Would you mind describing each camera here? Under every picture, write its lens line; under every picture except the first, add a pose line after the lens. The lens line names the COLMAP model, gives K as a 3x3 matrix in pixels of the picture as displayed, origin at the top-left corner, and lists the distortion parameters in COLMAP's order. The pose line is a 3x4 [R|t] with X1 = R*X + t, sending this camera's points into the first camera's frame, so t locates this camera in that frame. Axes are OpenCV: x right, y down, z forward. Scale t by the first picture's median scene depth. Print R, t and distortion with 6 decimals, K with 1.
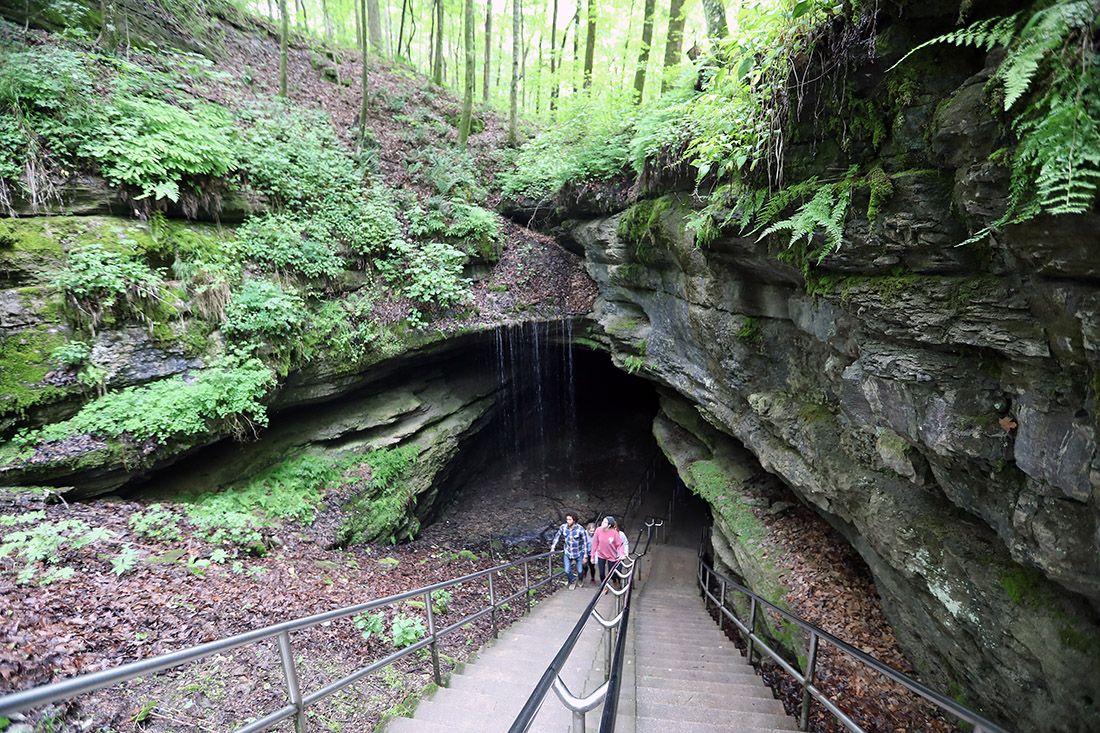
lens RADIAL K [[500.3, 0, 550.0], [0, 500.3, 366.5], [0, 0, 1]] dist [-0.033899, 0.000390]
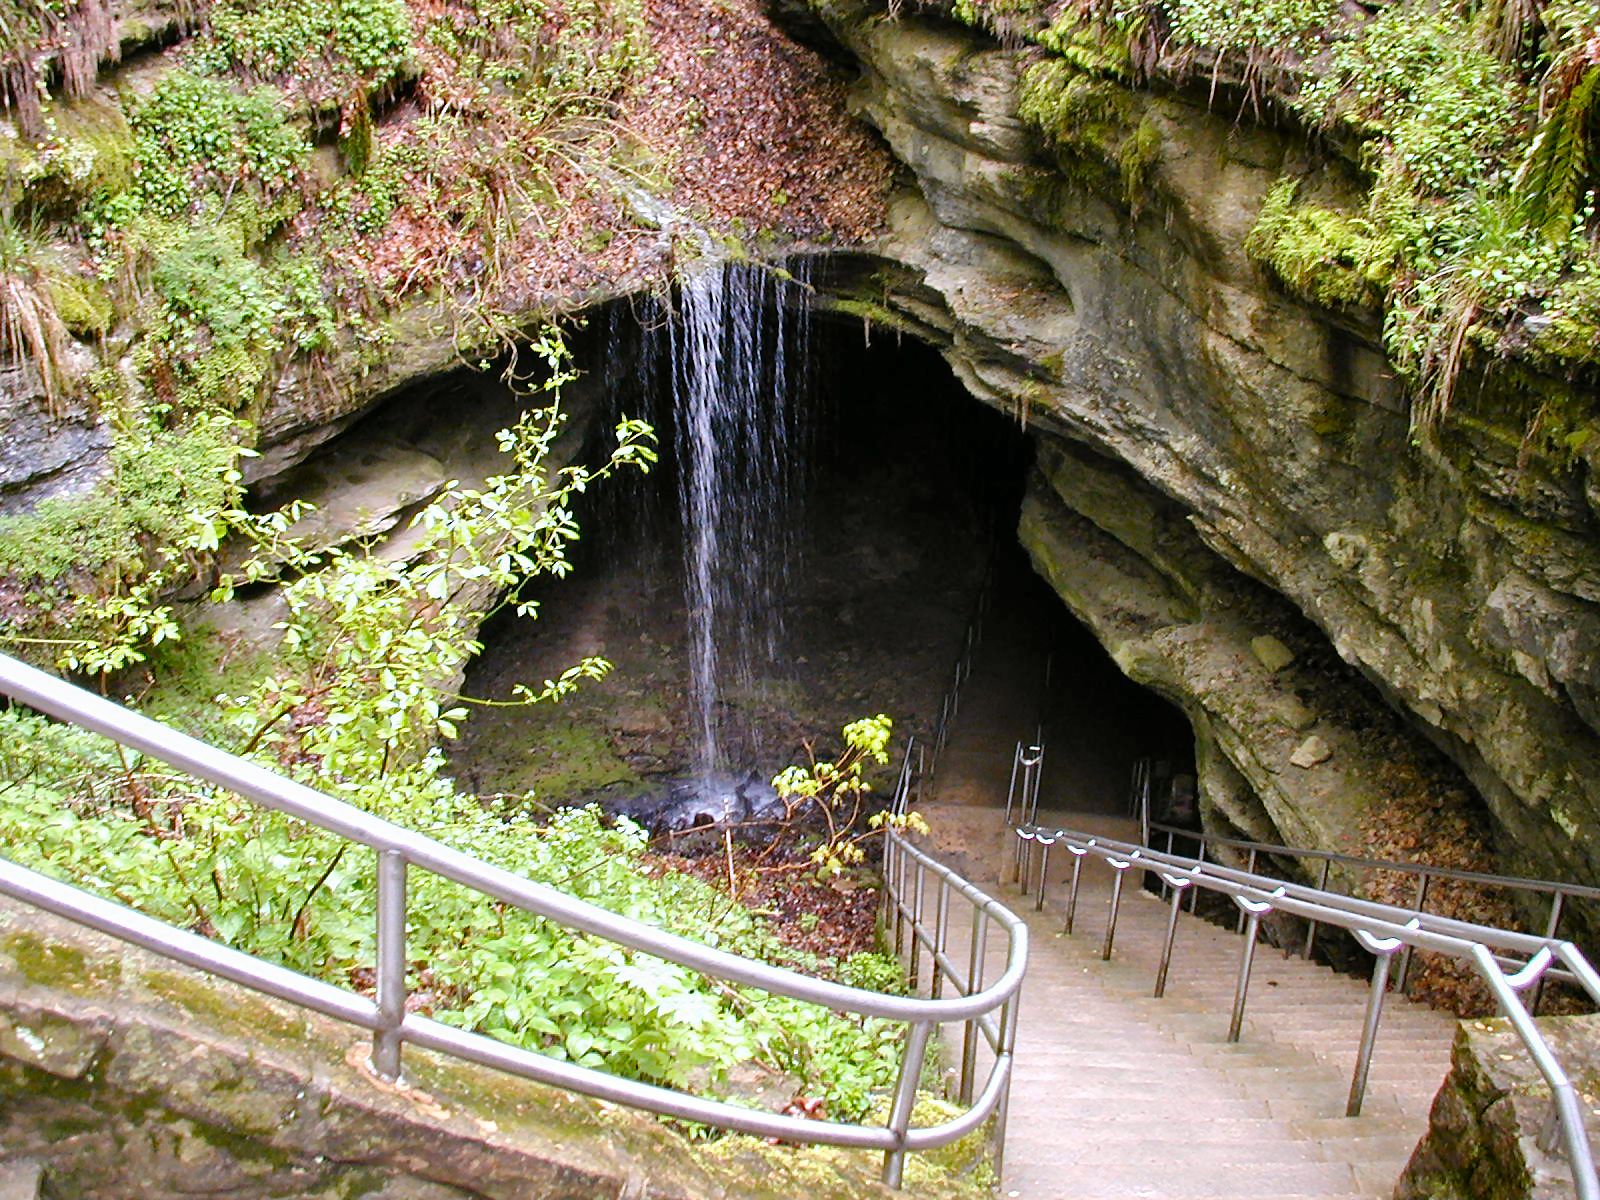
lens RADIAL K [[1636.1, 0, 800.0], [0, 1636.1, 600.0], [0, 0, 1]] dist [-0.157014, 0.026313]
pose [[0.988798, -0.017658, 0.148212, -0.318957], [-0.012581, 0.979584, 0.200642, -0.155150], [-0.148729, -0.200259, 0.968388, -0.482986]]
